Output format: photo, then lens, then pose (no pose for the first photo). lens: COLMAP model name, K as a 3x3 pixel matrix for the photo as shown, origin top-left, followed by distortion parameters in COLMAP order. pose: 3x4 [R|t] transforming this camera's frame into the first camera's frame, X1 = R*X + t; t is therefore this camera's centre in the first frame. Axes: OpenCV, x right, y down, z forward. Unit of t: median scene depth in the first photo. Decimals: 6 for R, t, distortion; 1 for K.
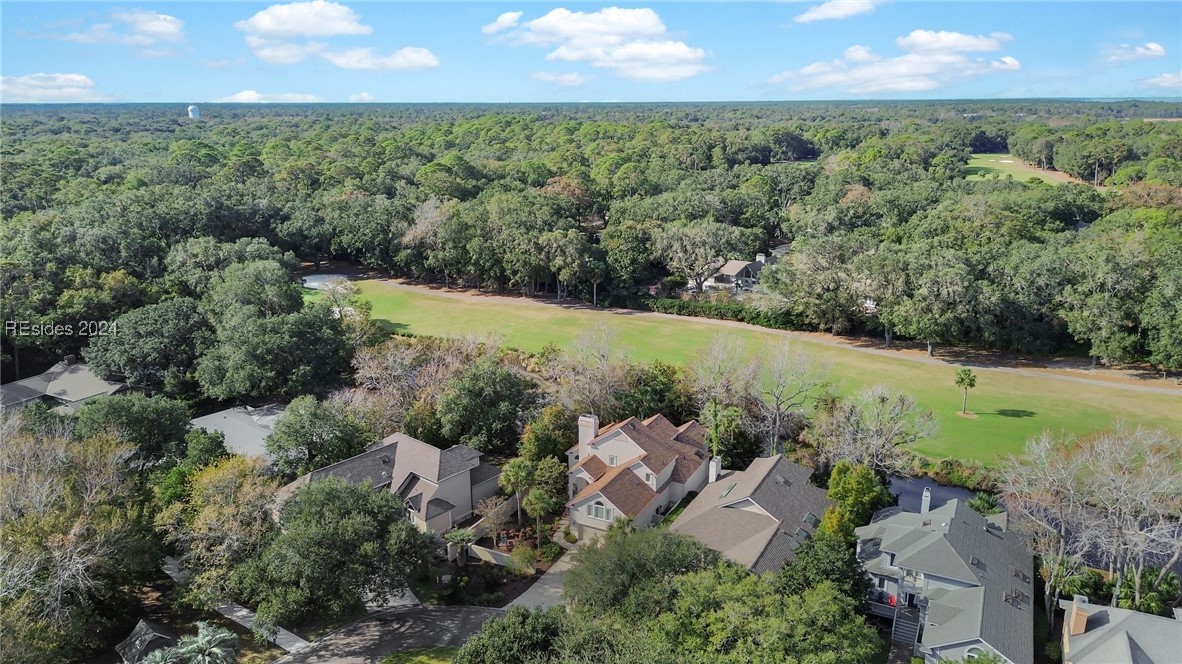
lens RADIAL K [[891.9, 0, 589.2], [0, 891.9, 358.5], [0, 0, 1]] dist [0.094628, -0.099805]
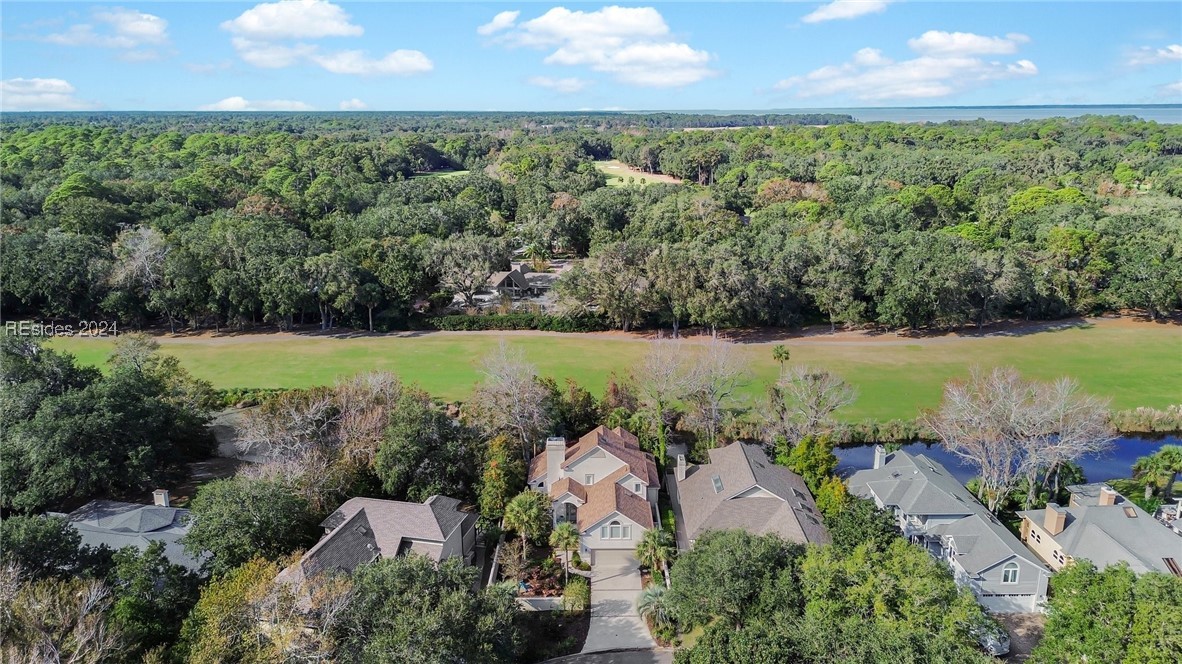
lens RADIAL K [[876.5, 0, 576.4], [0, 876.5, 395.2], [0, 0, 1]] dist [0.055640, -0.000414]
pose [[0.871609, -0.152766, 0.465791, -0.279069], [0.138105, 0.988237, 0.065685, -0.028045], [-0.470346, 0.007076, 0.882454, 0.104196]]
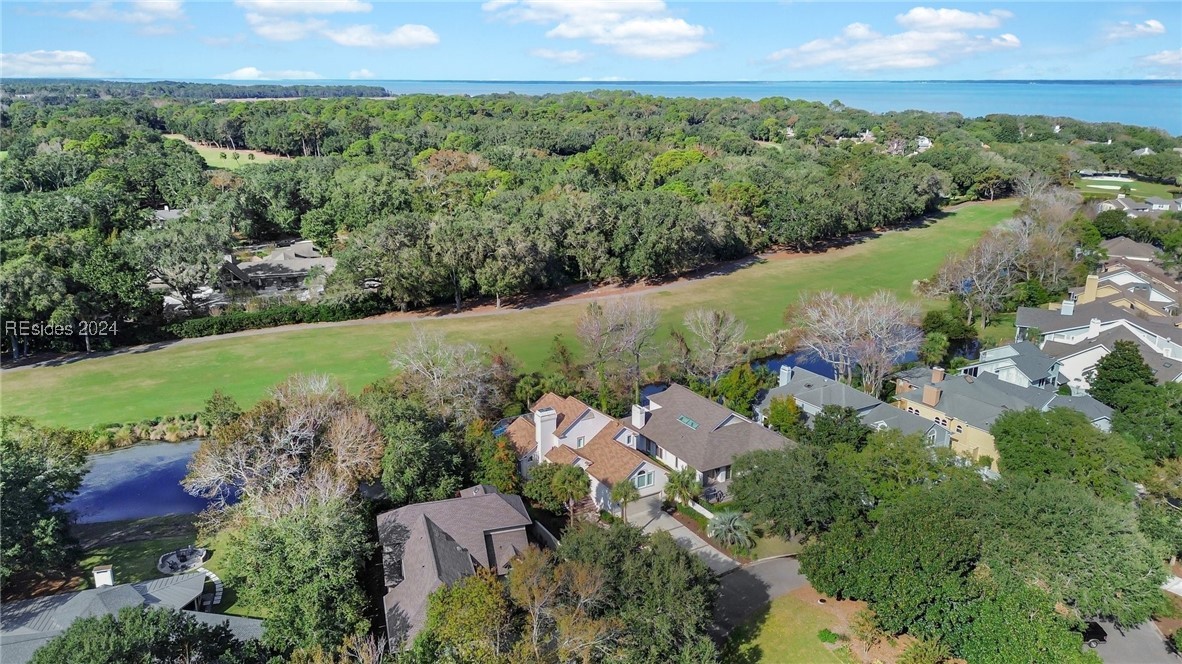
lens RADIAL K [[896.1, 0, 619.3], [0, 896.1, 332.6], [0, 0, 1]] dist [0.219722, -0.247940]
pose [[0.513803, -0.234852, 0.825137, -0.457329], [0.247500, 0.961485, 0.119544, -0.066491], [-0.821432, 0.142799, 0.552139, 0.235018]]
